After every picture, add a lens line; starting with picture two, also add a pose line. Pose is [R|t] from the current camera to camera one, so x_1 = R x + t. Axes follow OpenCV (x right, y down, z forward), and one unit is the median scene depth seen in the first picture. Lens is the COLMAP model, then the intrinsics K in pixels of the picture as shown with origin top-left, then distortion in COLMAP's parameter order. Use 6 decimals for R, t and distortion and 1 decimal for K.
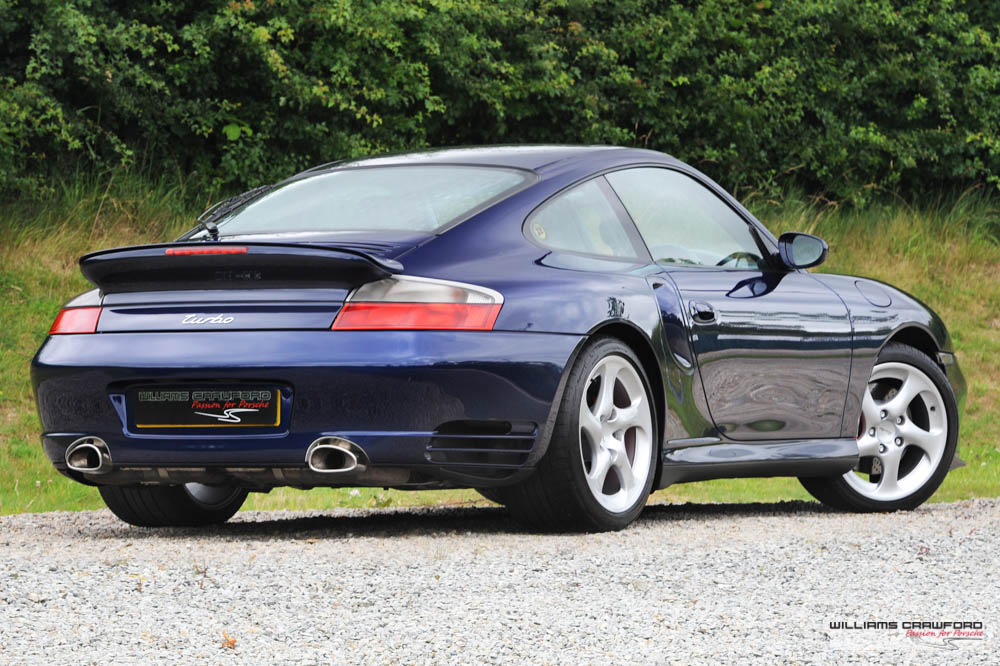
lens RADIAL K [[3992.2, 0, 499.1], [0, 3992.2, 330.2], [0, 0, 1]] dist [0.182493, 0.000000]
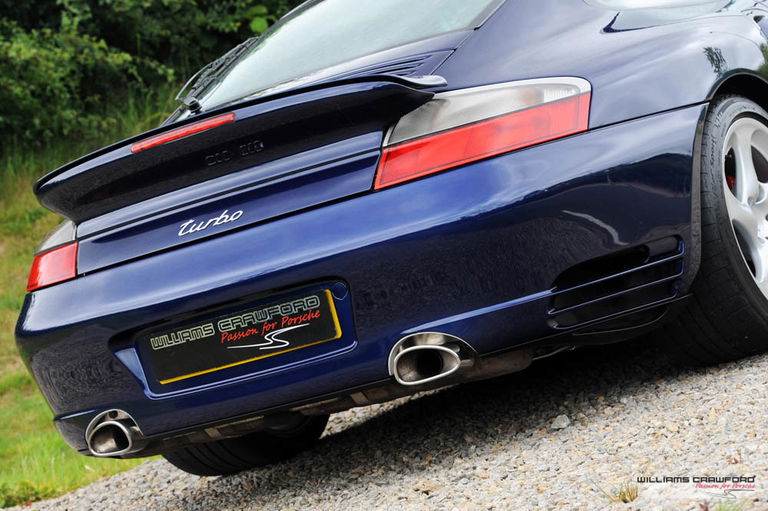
lens RADIAL K [[2322.5, 0, 384.3], [0, 2322.5, 257.1], [0, 0, 1]] dist [0.136908, 0.000000]
pose [[0.961028, -0.271086, -0.054194, -0.019980], [0.273319, 0.961129, 0.039096, -0.004270], [0.041489, -0.052384, 0.997765, 0.557677]]
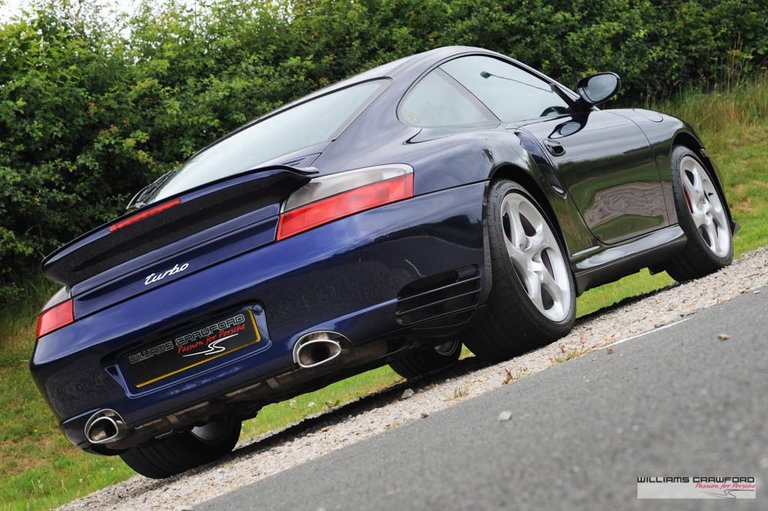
lens RADIAL K [[1991.3, 0, 384.5], [0, 1991.3, 256.1], [0, 0, 1]] dist [0.001867, 0.000000]
pose [[0.942009, -0.330018, 0.060892, -0.046762], [0.332186, 0.942753, -0.029502, 0.028328], [-0.047670, 0.048018, 0.997708, 0.436343]]
